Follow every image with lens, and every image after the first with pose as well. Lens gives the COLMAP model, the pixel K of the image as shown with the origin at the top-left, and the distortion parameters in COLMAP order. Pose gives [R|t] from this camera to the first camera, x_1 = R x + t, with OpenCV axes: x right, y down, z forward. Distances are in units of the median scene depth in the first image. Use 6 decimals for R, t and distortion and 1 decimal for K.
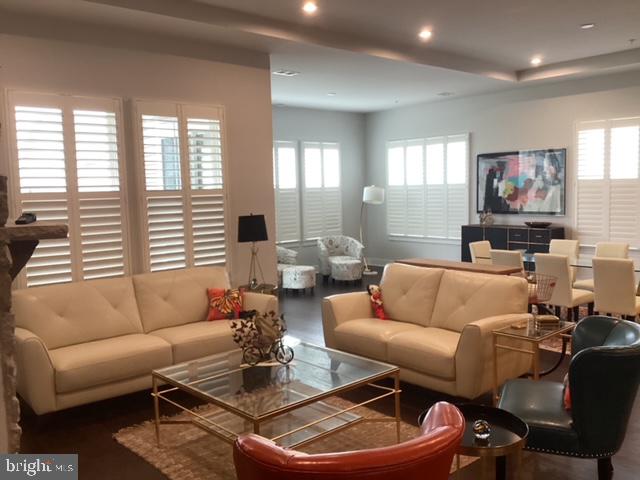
lens RADIAL K [[585.2, 0, 320.0], [0, 585.2, 240.0], [0, 0, 1]] dist [0.164124, -0.282328]
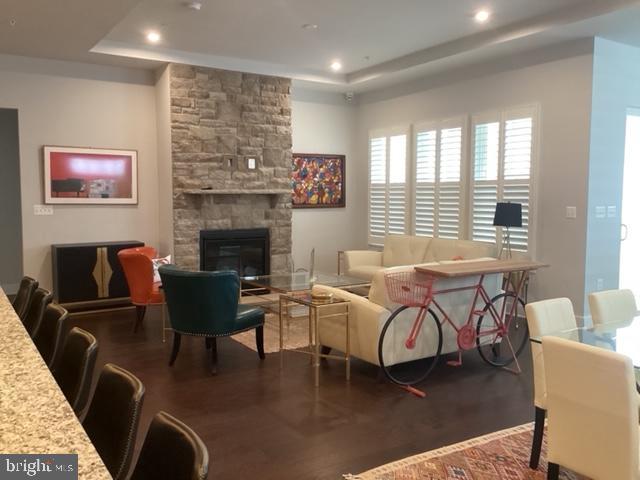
lens RADIAL K [[585.2, 0, 320.0], [0, 585.2, 240.0], [0, 0, 1]] dist [0.164124, -0.282328]
pose [[-0.147263, 0.120258, -0.981759, 0.757311], [-0.058144, 0.989812, 0.129966, -0.071875], [0.987387, 0.076222, -0.138771, 0.581637]]
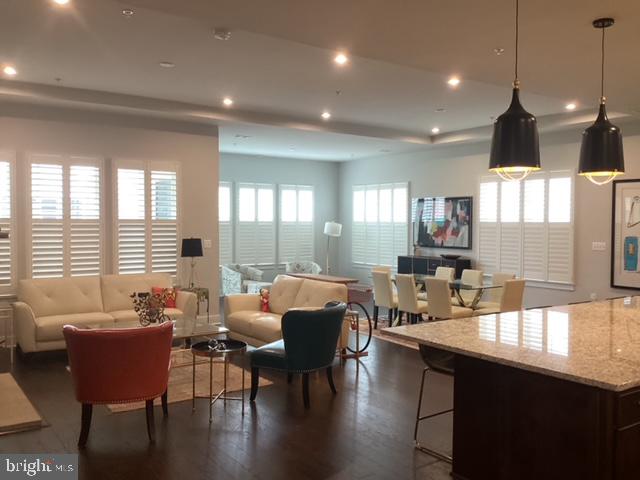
lens RADIAL K [[585.2, 0, 320.0], [0, 585.2, 240.0], [0, 0, 1]] dist [0.164124, -0.282328]
pose [[0.993567, 0.033873, -0.108061, 0.251349], [-0.040085, 0.997634, -0.055845, 0.020966], [0.105914, 0.059818, 0.992574, -0.282881]]
